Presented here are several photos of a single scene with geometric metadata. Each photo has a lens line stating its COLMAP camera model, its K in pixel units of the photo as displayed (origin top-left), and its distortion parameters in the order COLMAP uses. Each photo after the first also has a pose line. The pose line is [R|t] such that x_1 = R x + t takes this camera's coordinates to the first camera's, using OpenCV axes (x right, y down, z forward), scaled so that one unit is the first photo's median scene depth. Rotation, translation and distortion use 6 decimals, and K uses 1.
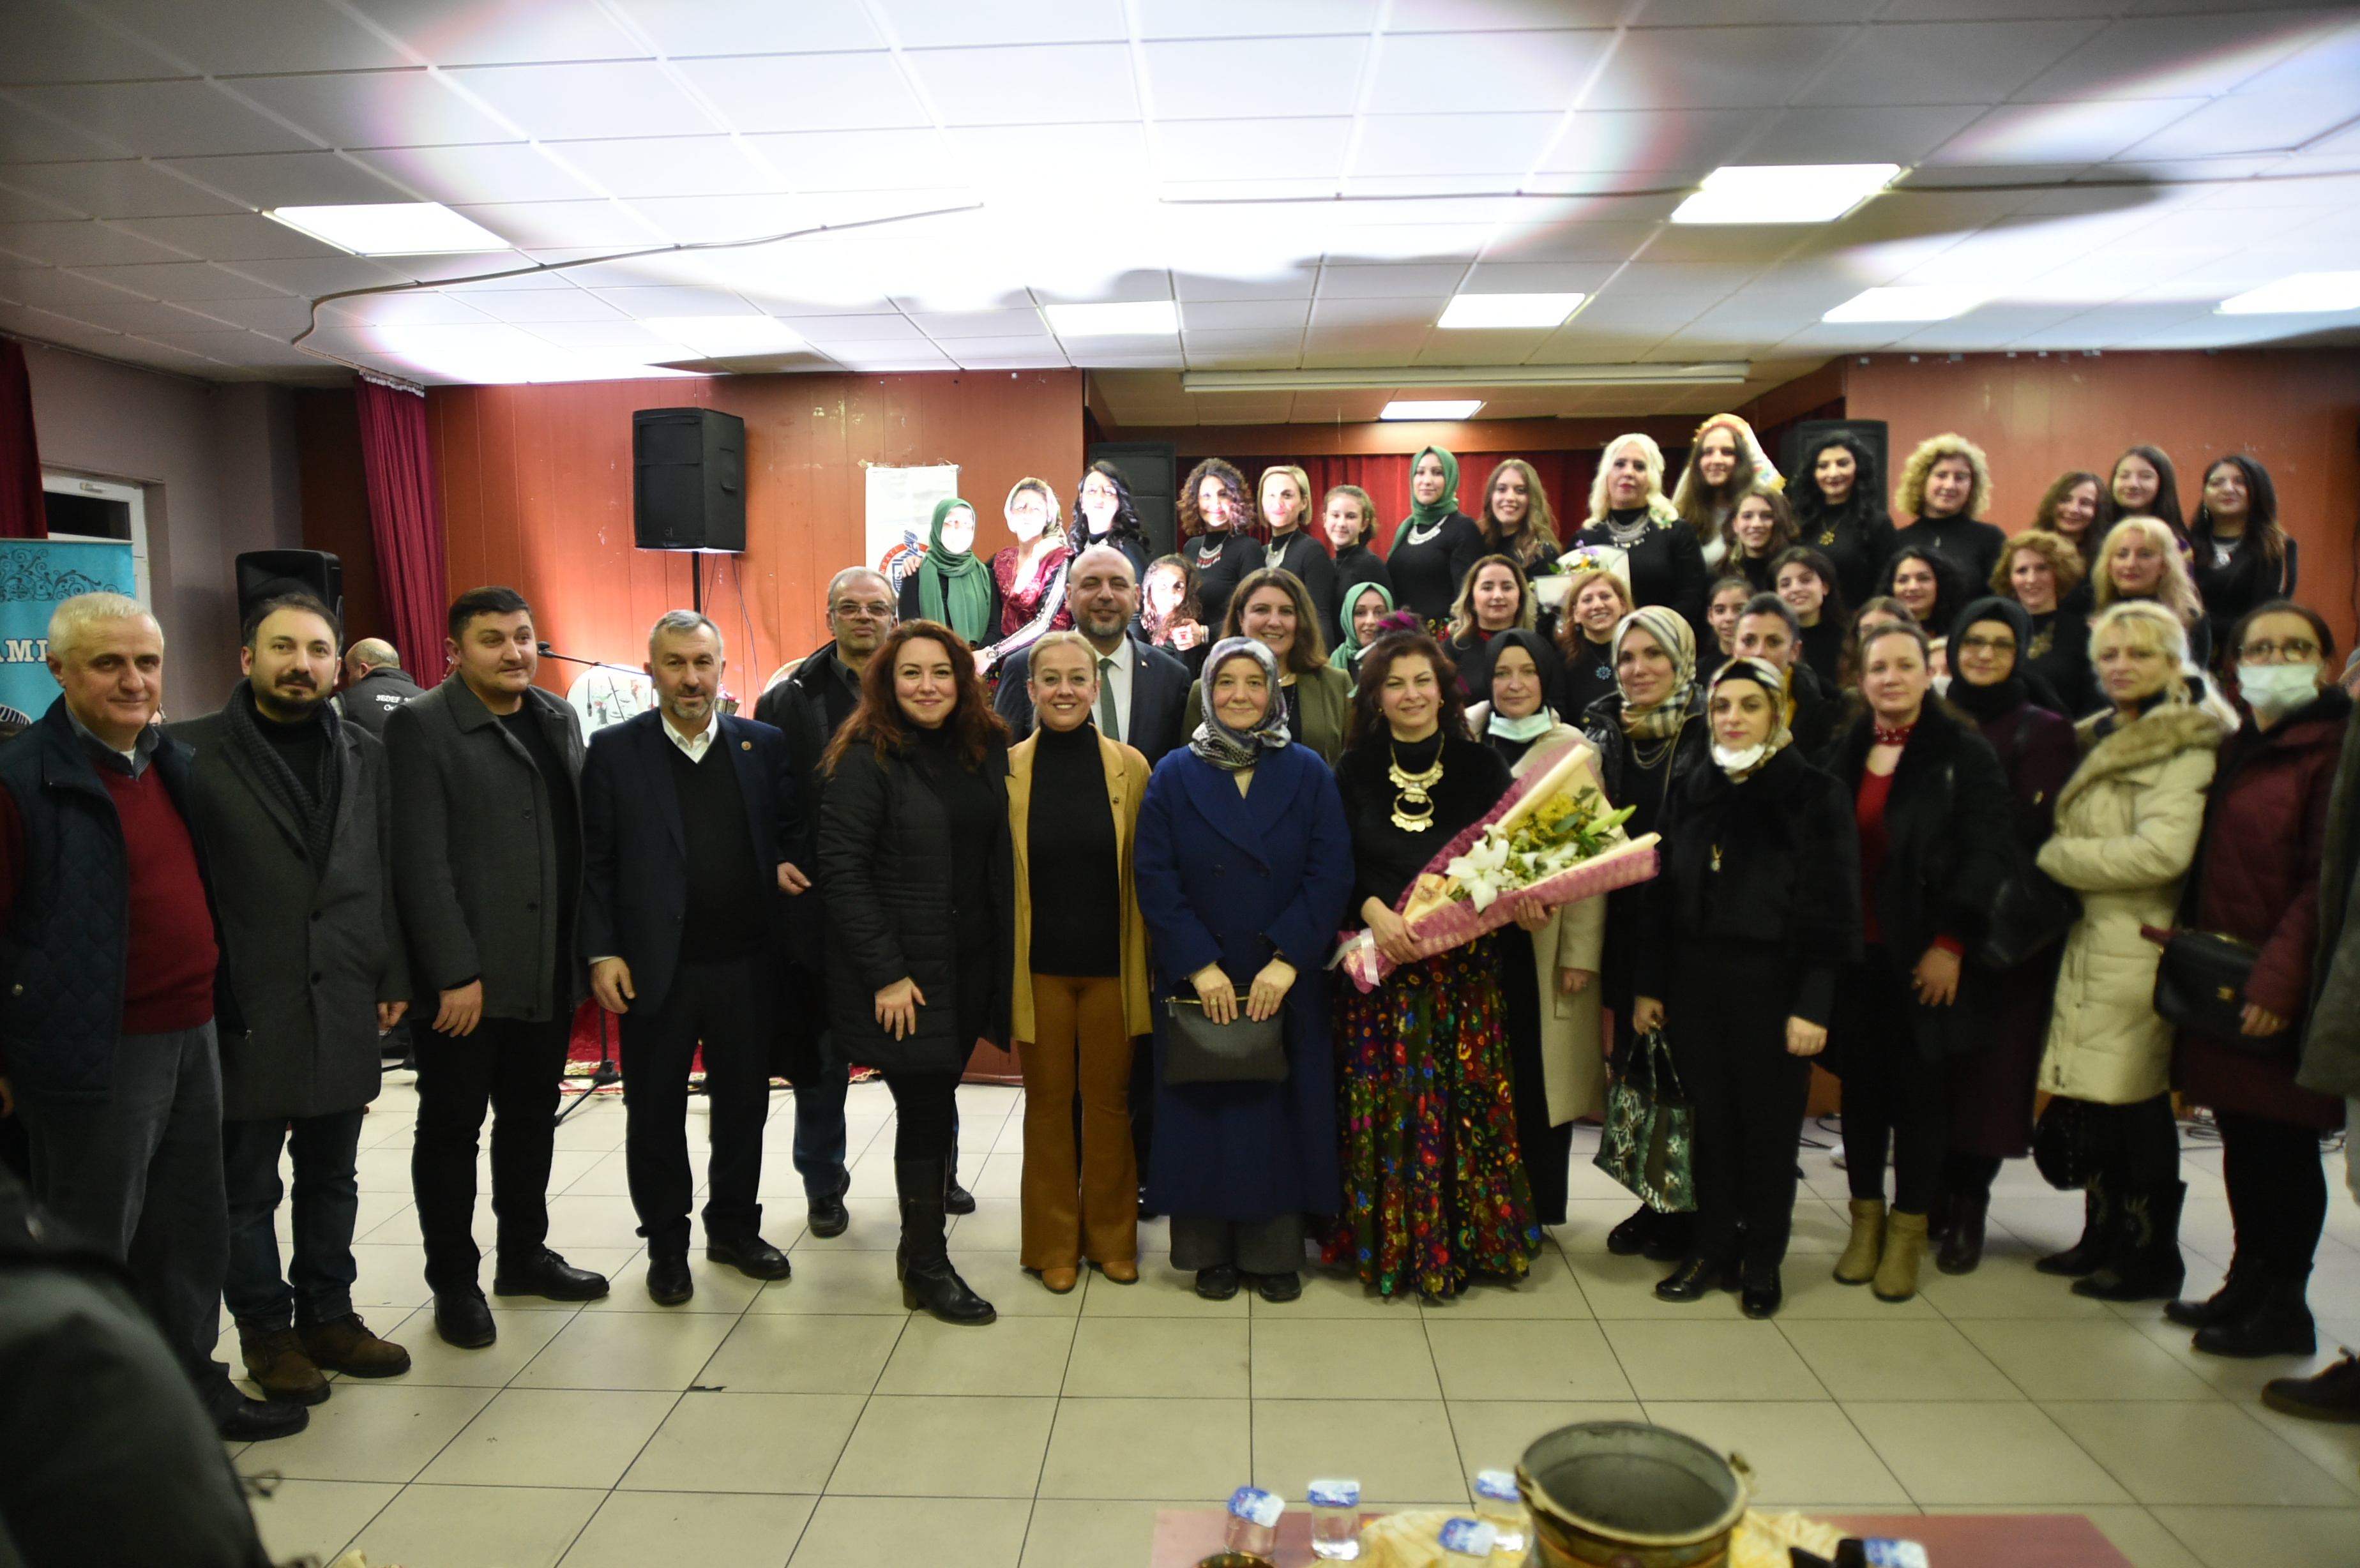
lens RADIAL K [[1654.8, 0, 1180.0], [0, 1654.8, 784.0], [0, 0, 1]] dist [-0.041895, -0.001268]
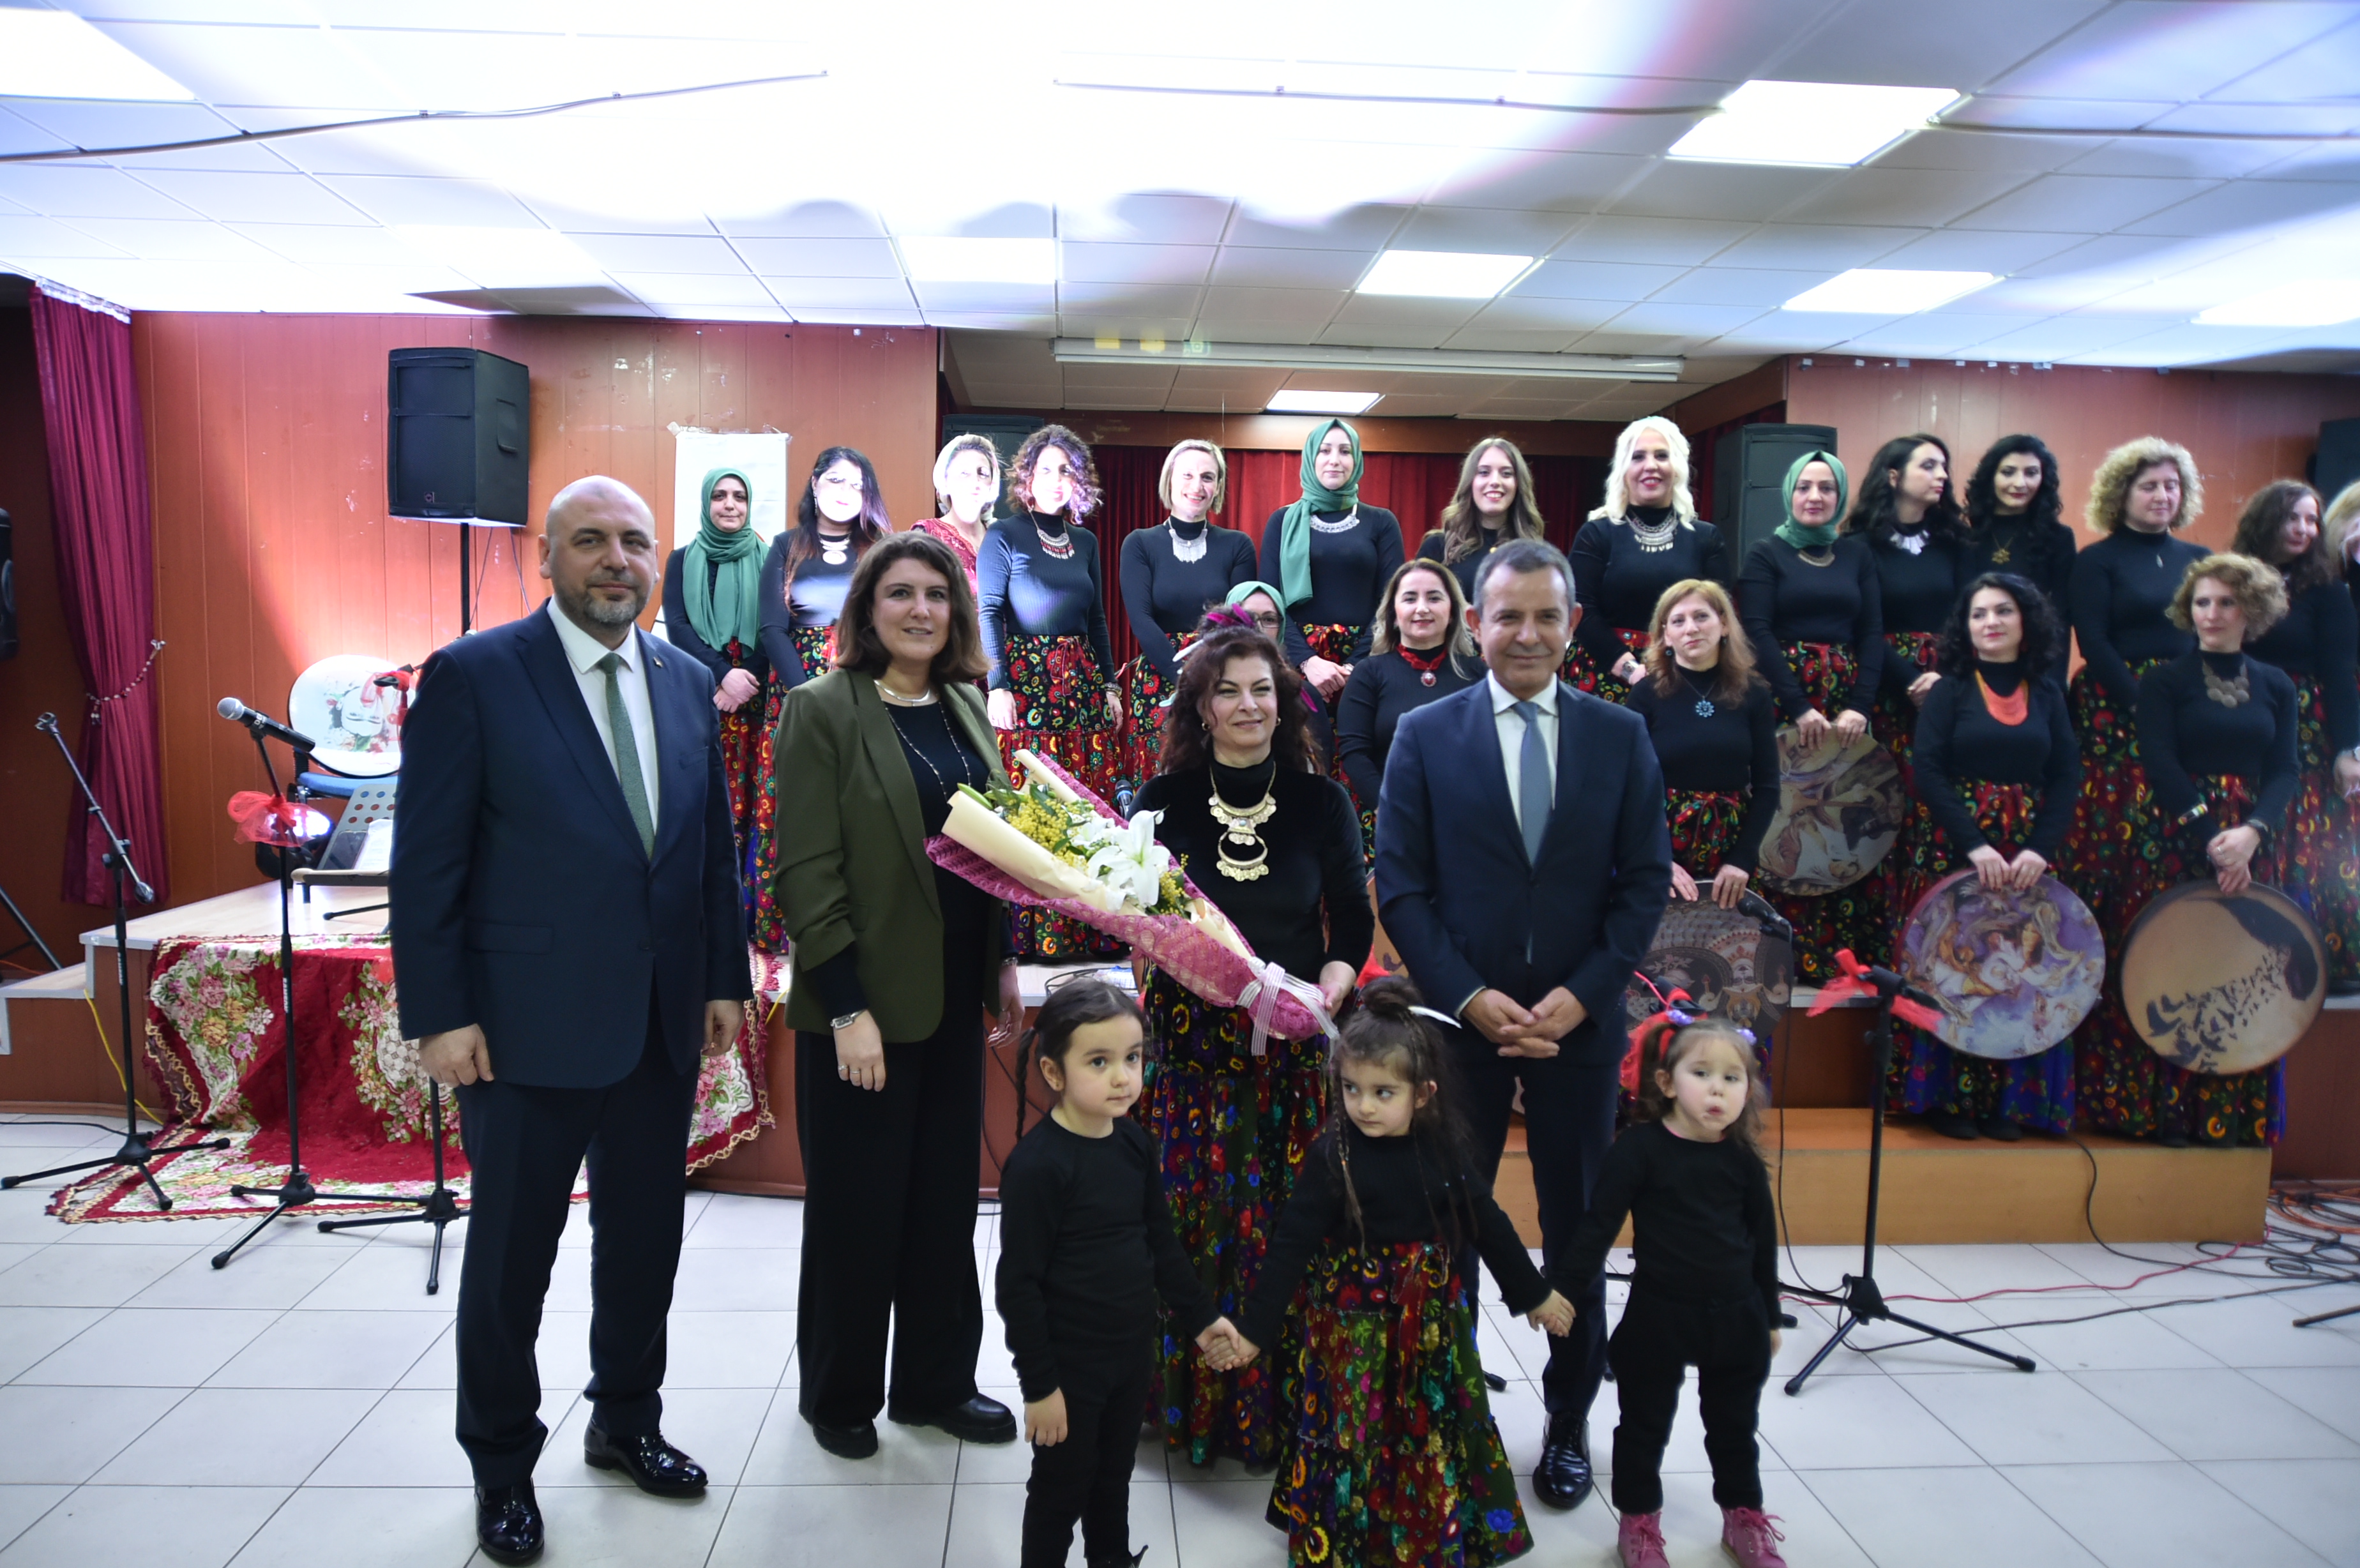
lens RADIAL K [[1639.1, 0, 1180.0], [0, 1639.1, 784.0], [0, 0, 1]] dist [-0.024074, -0.001043]
pose [[0.994312, 0.022109, 0.104186, -0.017287], [-0.021028, 0.999713, -0.011465, -0.007180], [-0.104410, 0.009209, 0.994492, 0.143532]]
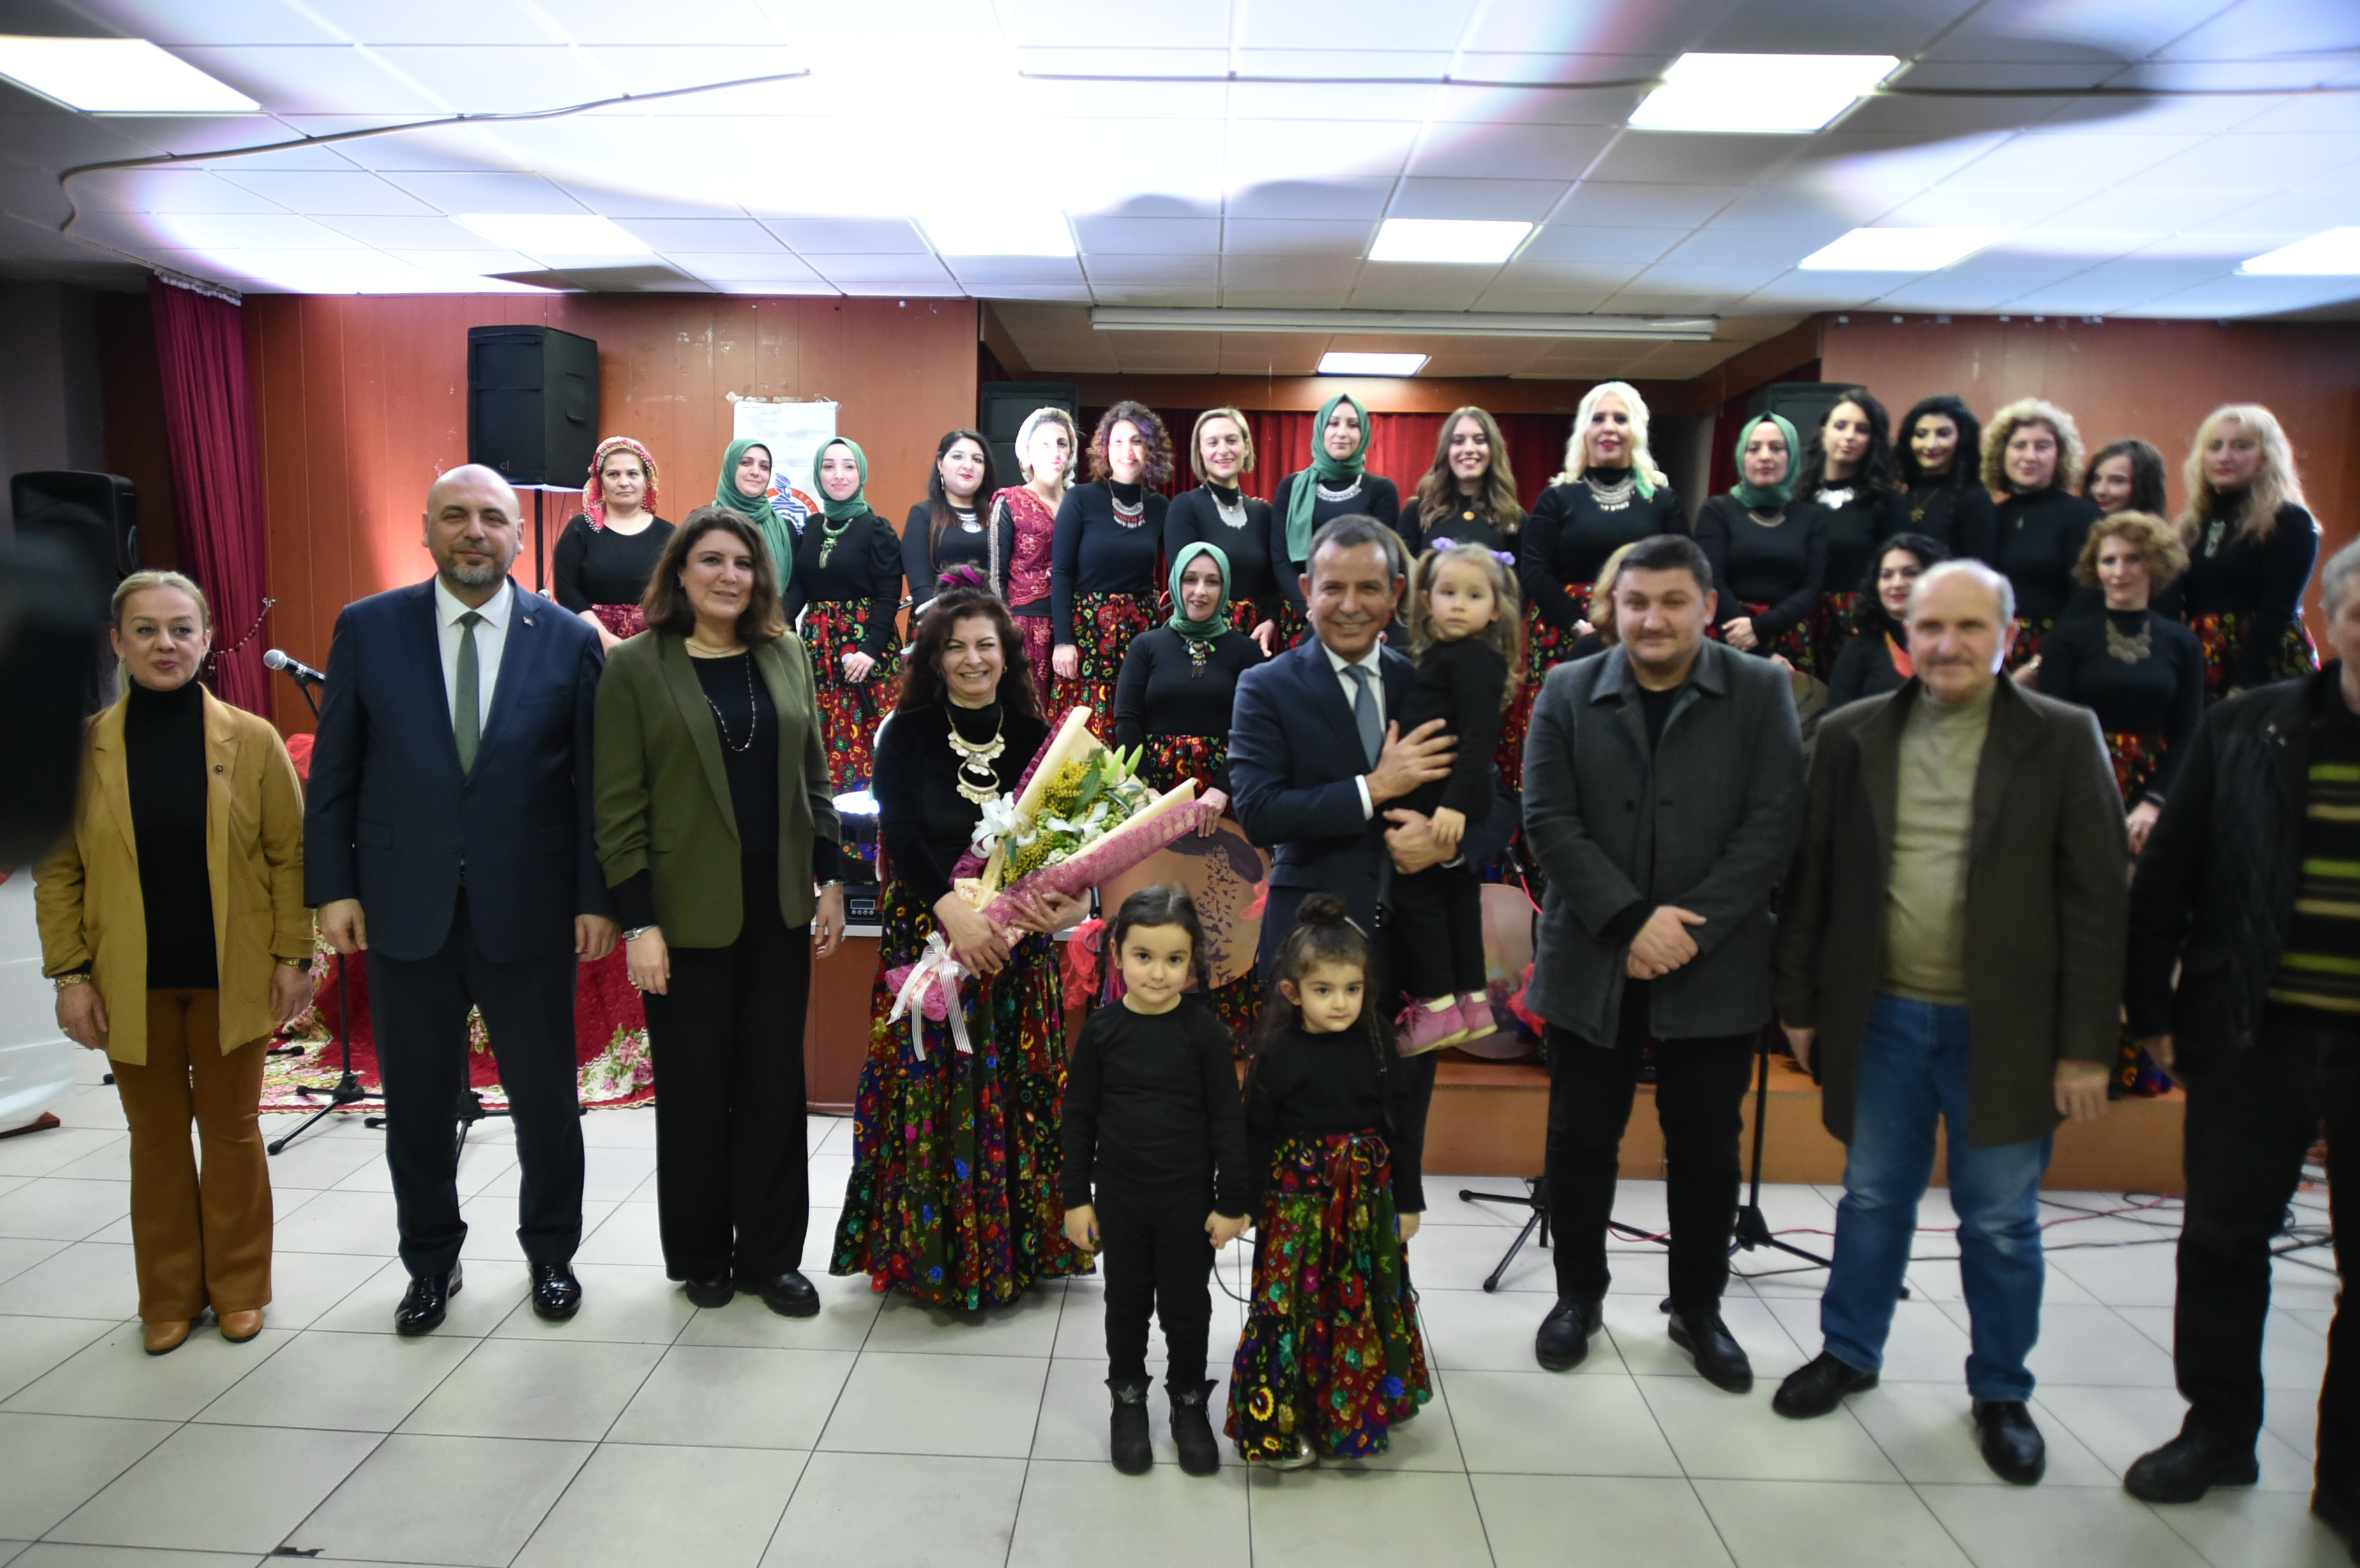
lens RADIAL K [[1639.1, 0, 1180.0], [0, 1639.1, 784.0], [0, 0, 1]] dist [-0.024074, -0.001043]
pose [[0.999398, 0.028217, 0.020173, 0.040922], [-0.028559, 0.999449, 0.016892, -0.005631], [-0.019685, -0.017458, 0.999654, 0.103886]]
